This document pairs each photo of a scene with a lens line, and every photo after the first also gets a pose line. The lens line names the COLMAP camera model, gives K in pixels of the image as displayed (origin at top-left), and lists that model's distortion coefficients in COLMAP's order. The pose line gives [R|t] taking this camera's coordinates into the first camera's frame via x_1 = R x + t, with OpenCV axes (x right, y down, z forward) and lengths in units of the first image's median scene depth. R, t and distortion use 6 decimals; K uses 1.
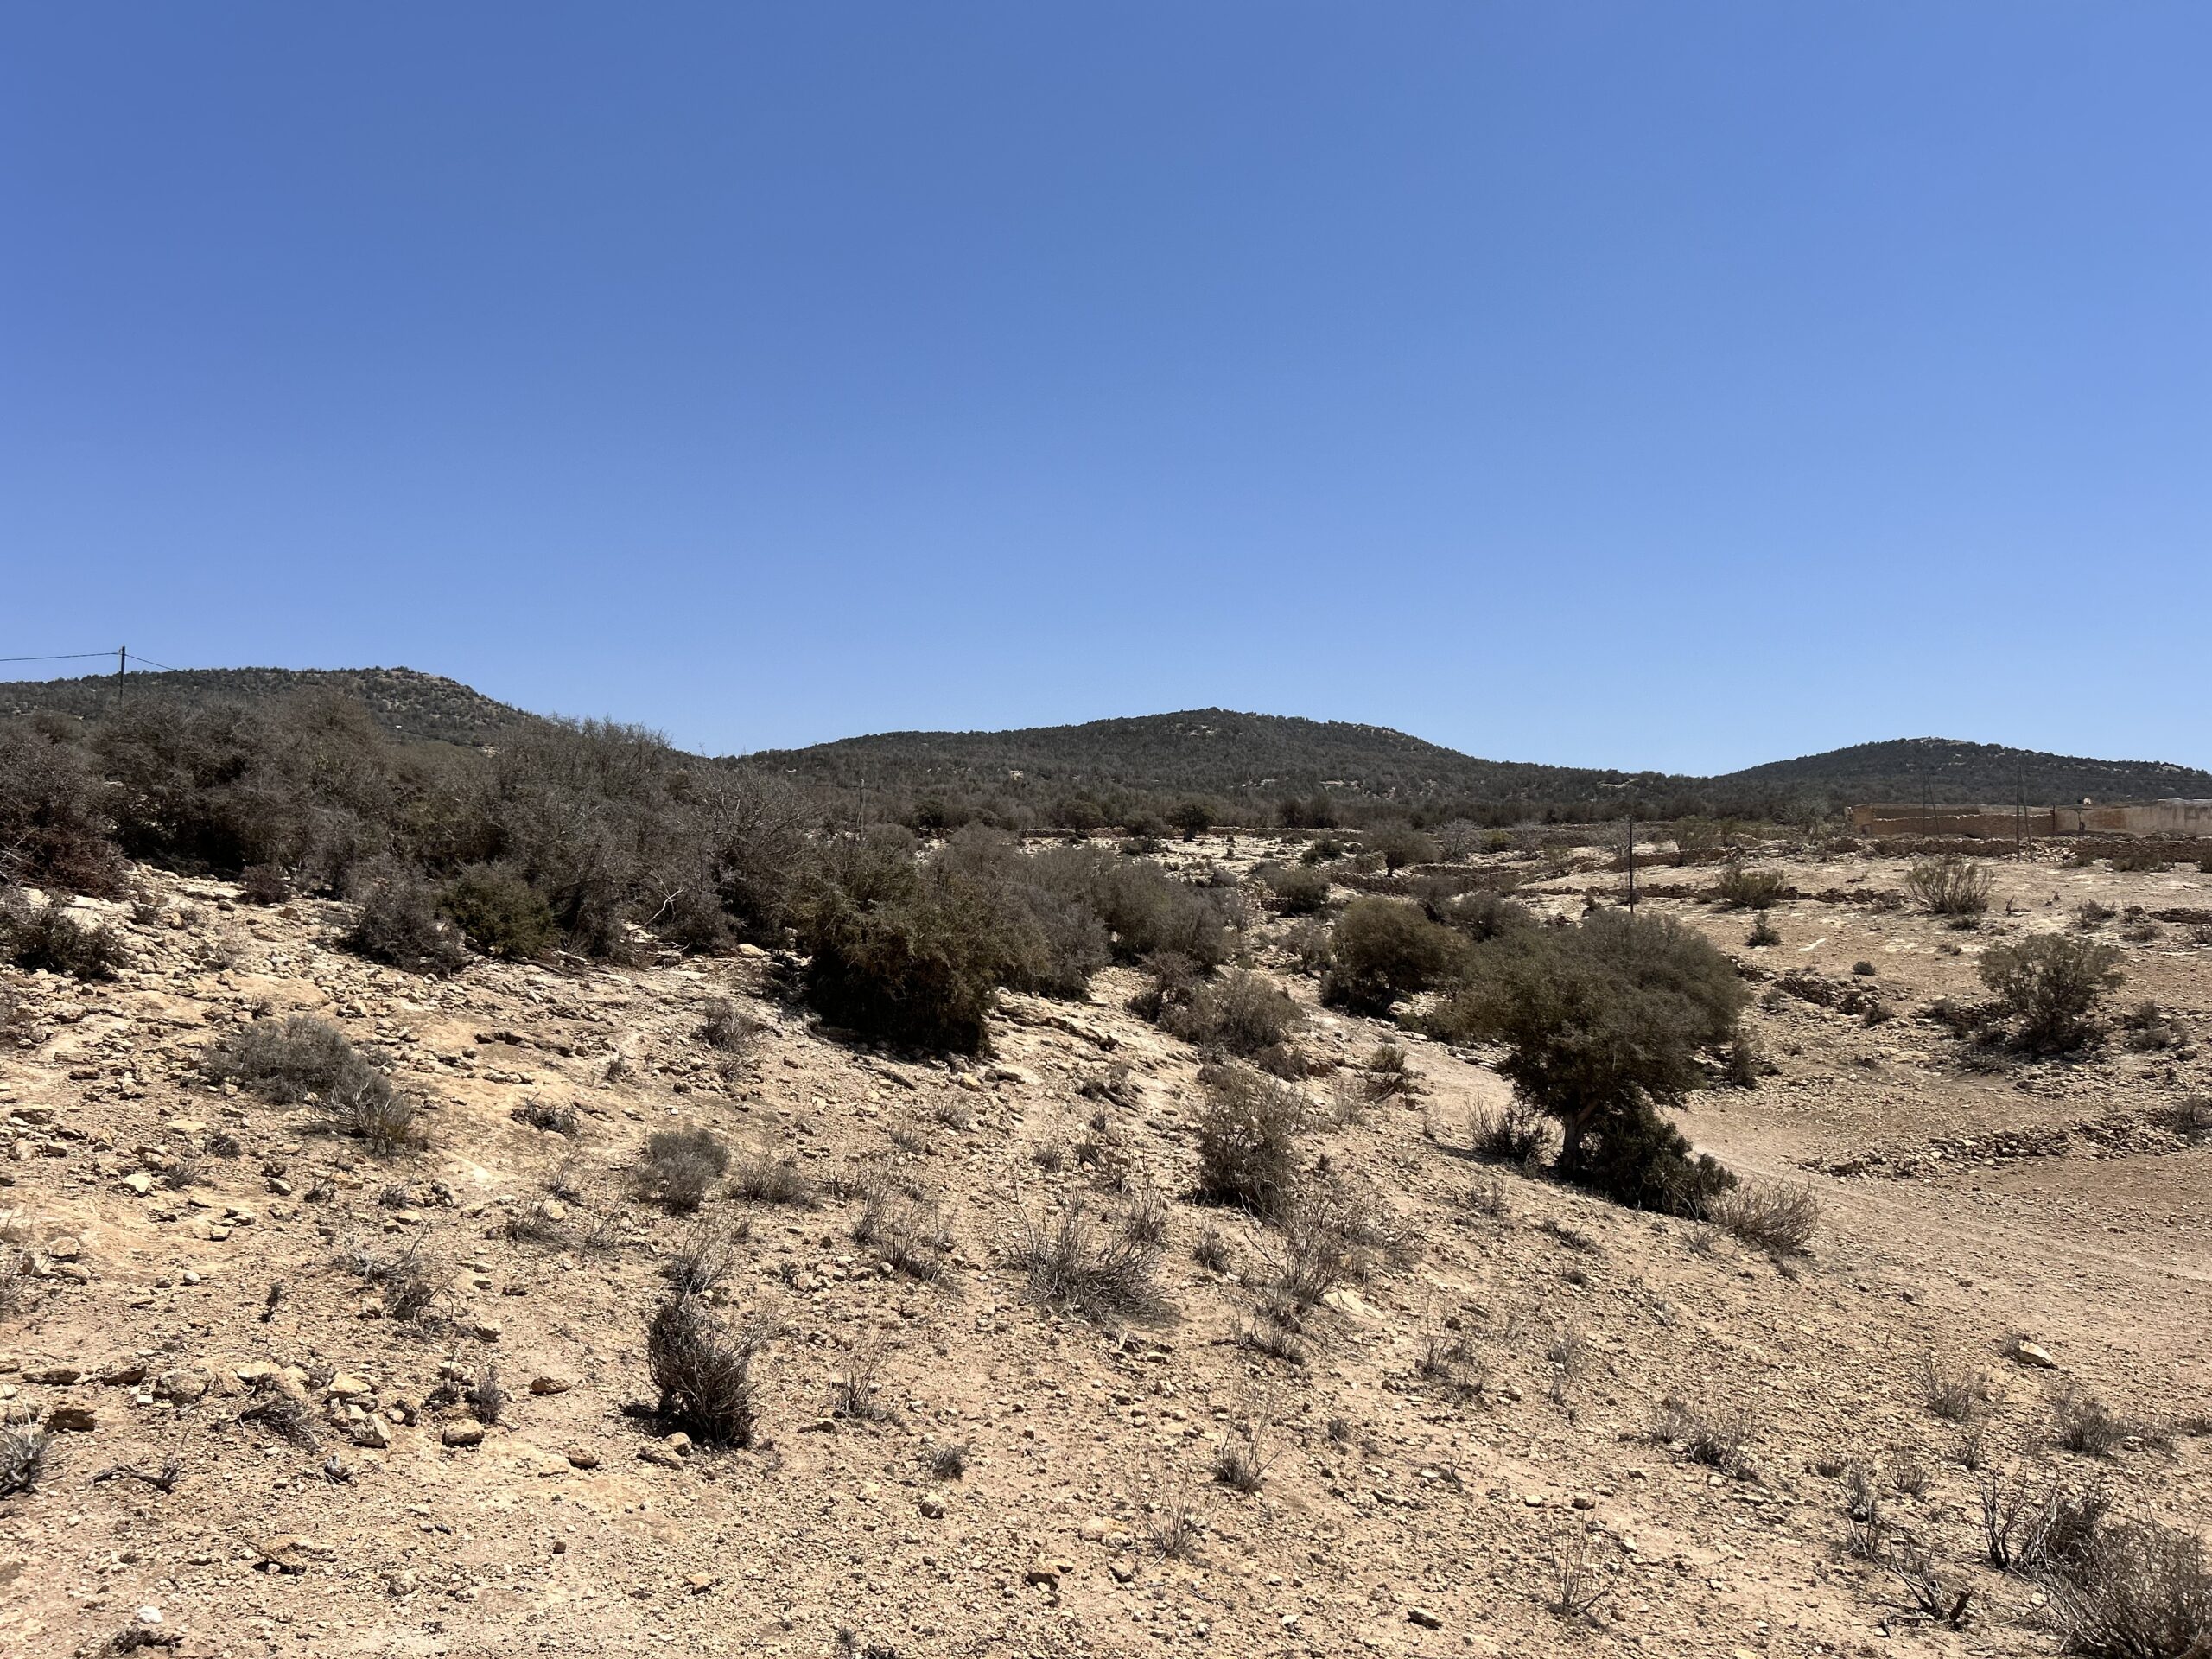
lens RADIAL K [[1649.7, 0, 1104.6], [0, 1649.7, 843.2], [0, 0, 1]] dist [0.078719, -0.063541]
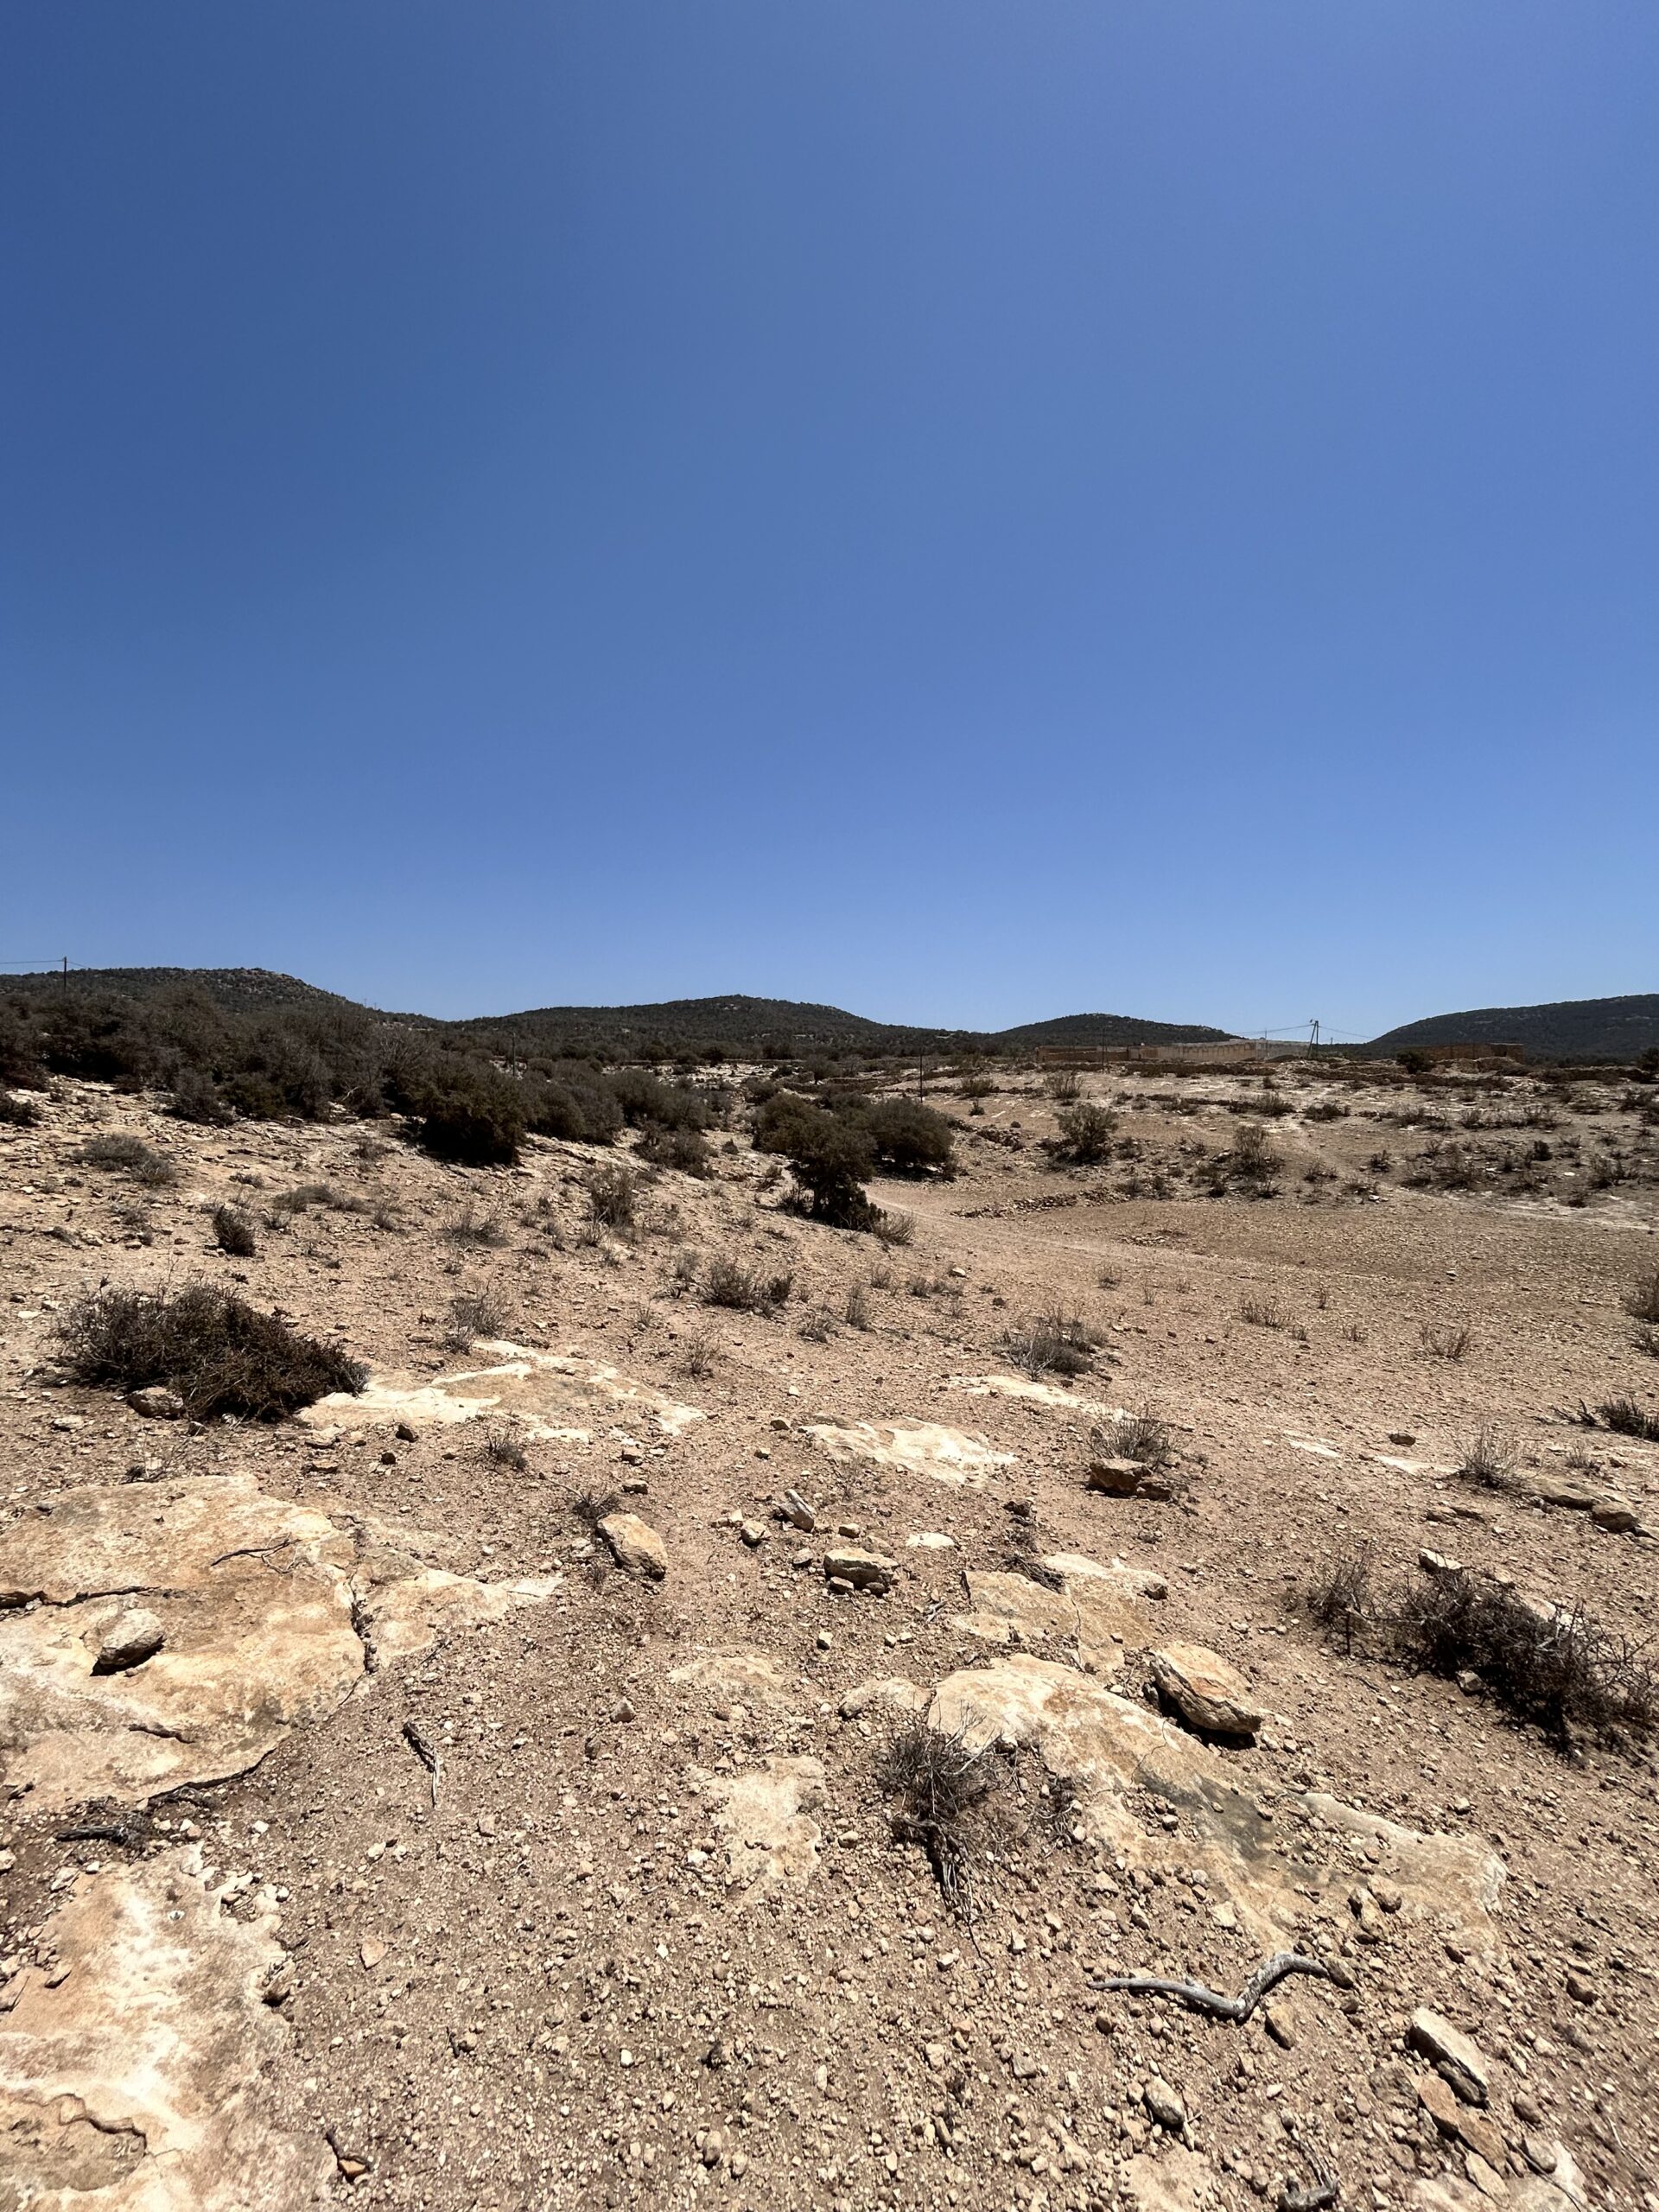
lens RADIAL K [[895.5, 0, 829.5], [0, 895.5, 1106.0], [0, 0, 1]] dist [0.017124, -0.000134]
pose [[0.986804, -0.013644, 0.161341, 0.055396], [0.006933, 0.999090, 0.042084, 0.003790], [-0.161769, -0.040410, 0.986001, -0.074645]]
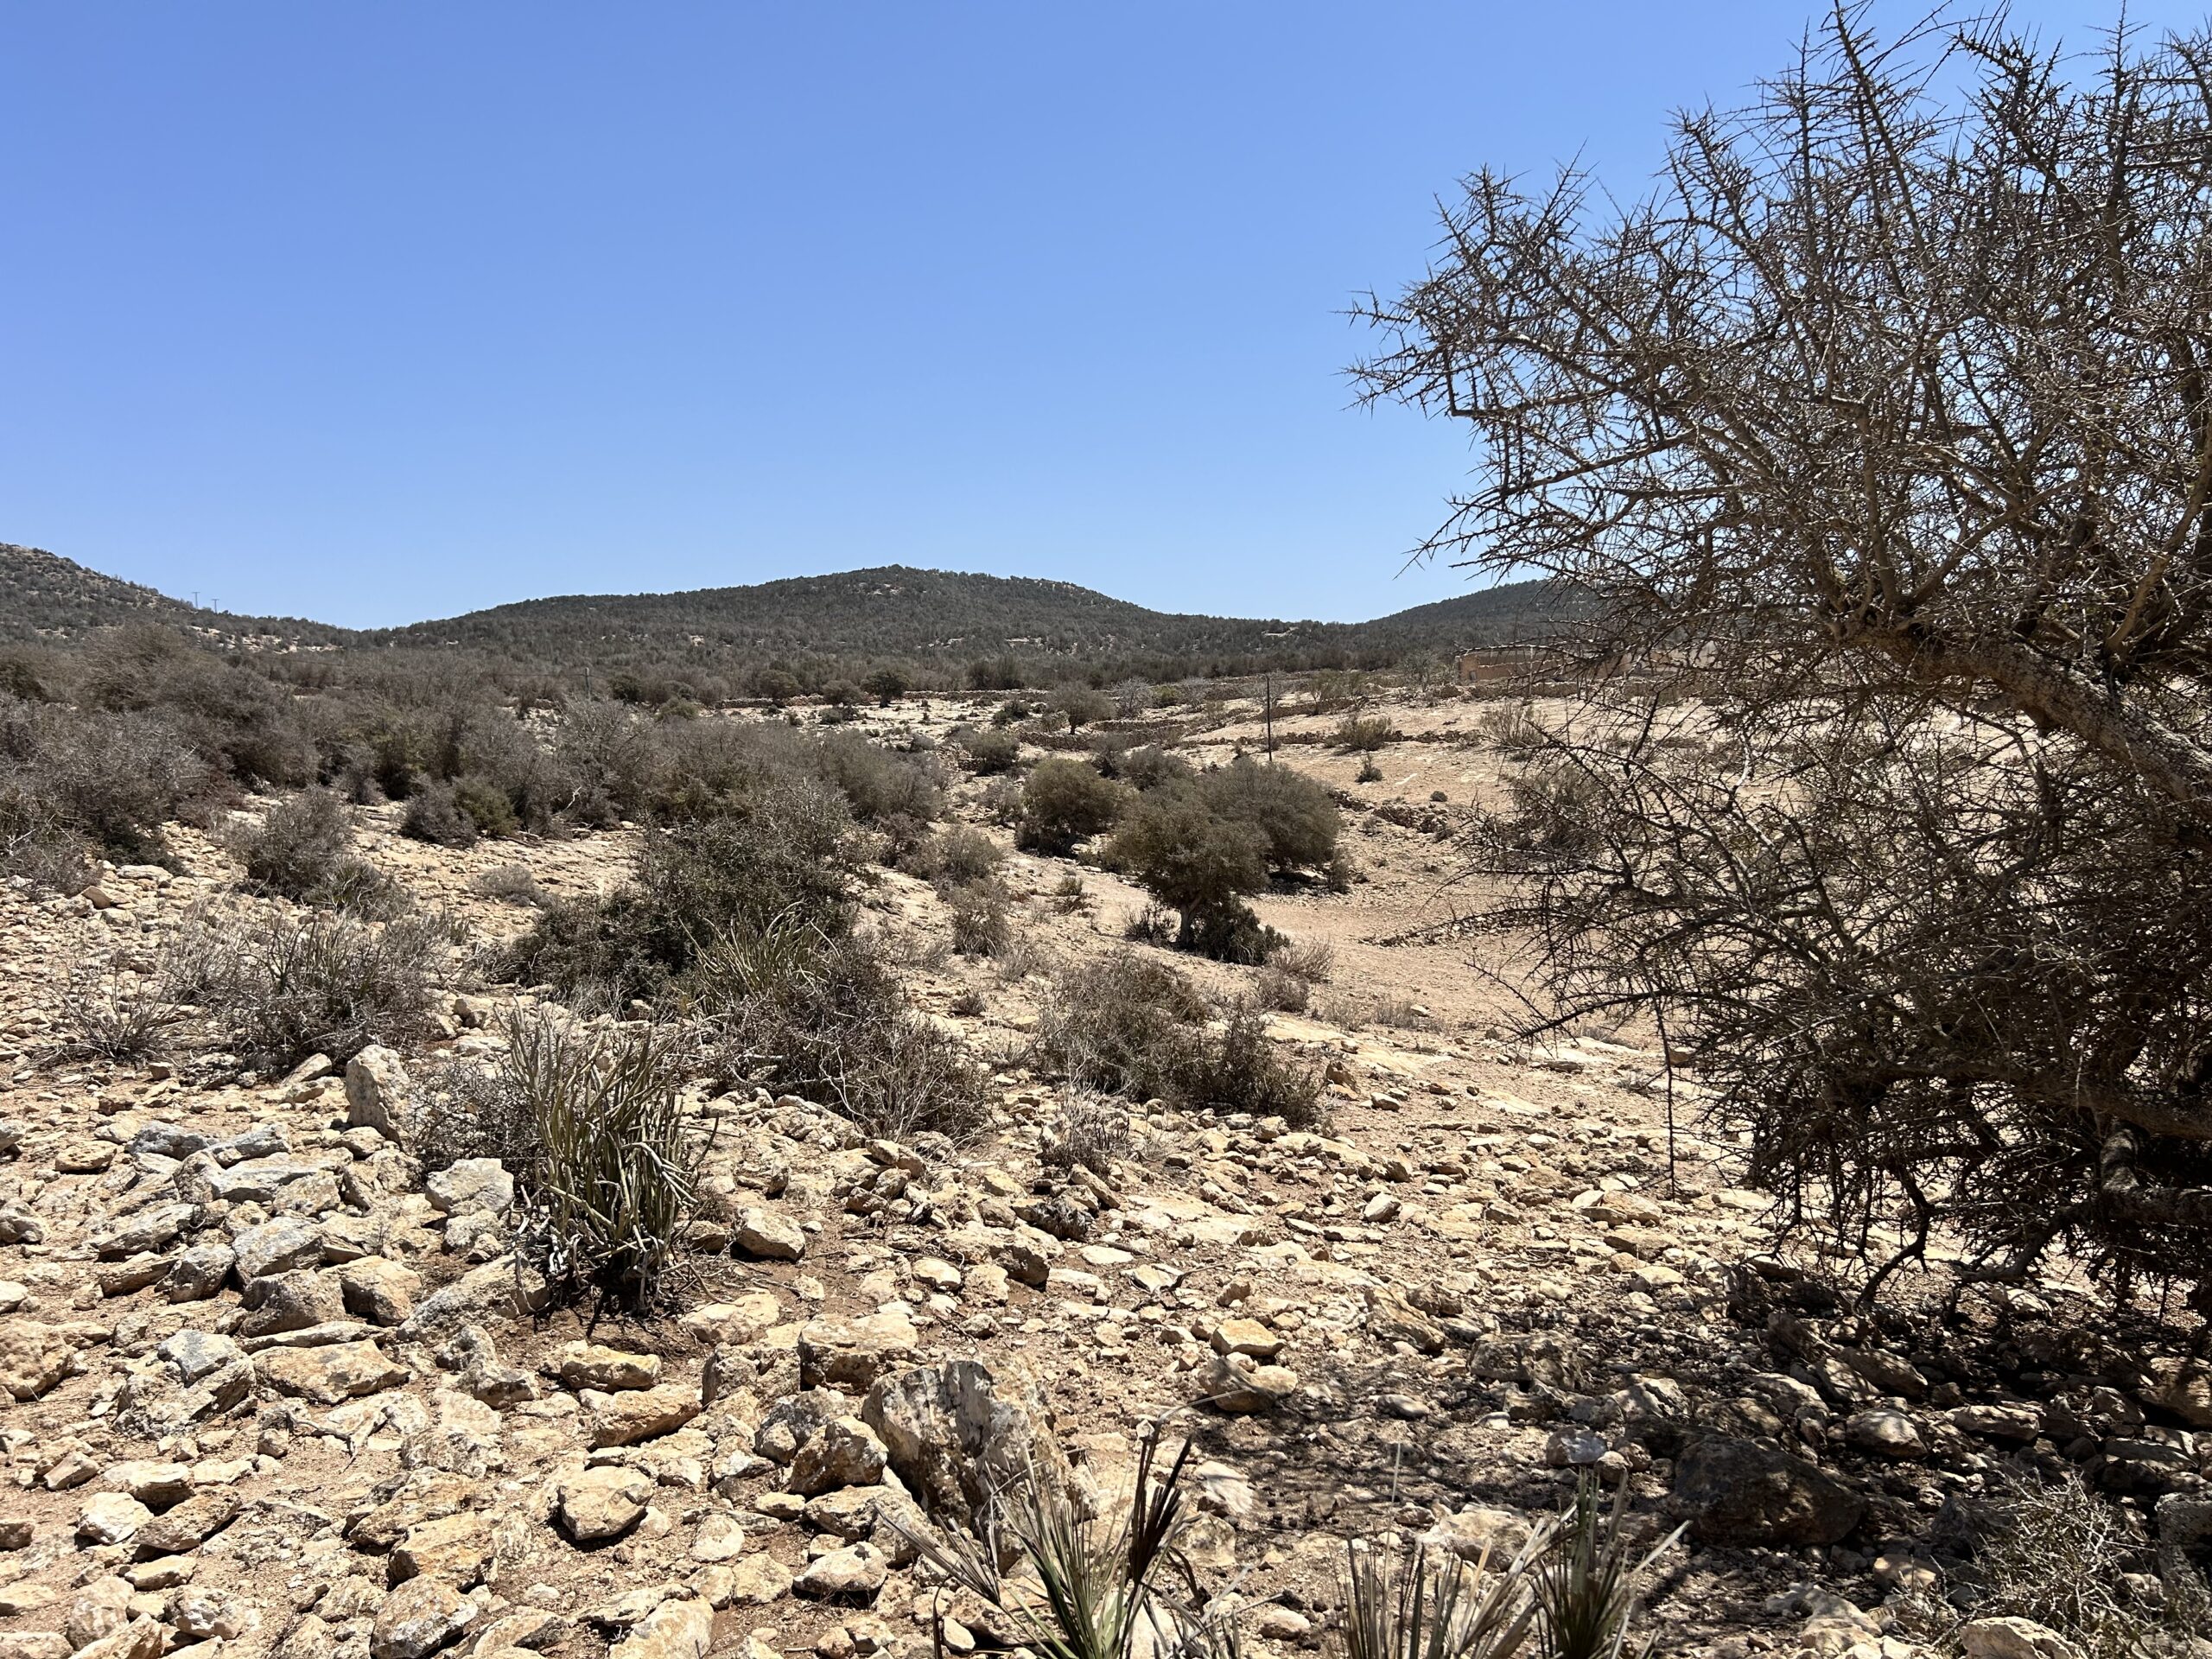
lens RADIAL K [[1649.7, 0, 1104.6], [0, 1649.7, 843.2], [0, 0, 1]] dist [0.078719, -0.063541]
pose [[0.981654, -0.054239, 0.182792, -0.029569], [0.038155, 0.995175, 0.090388, -0.015411], [-0.186812, -0.081755, 0.978988, -0.217405]]
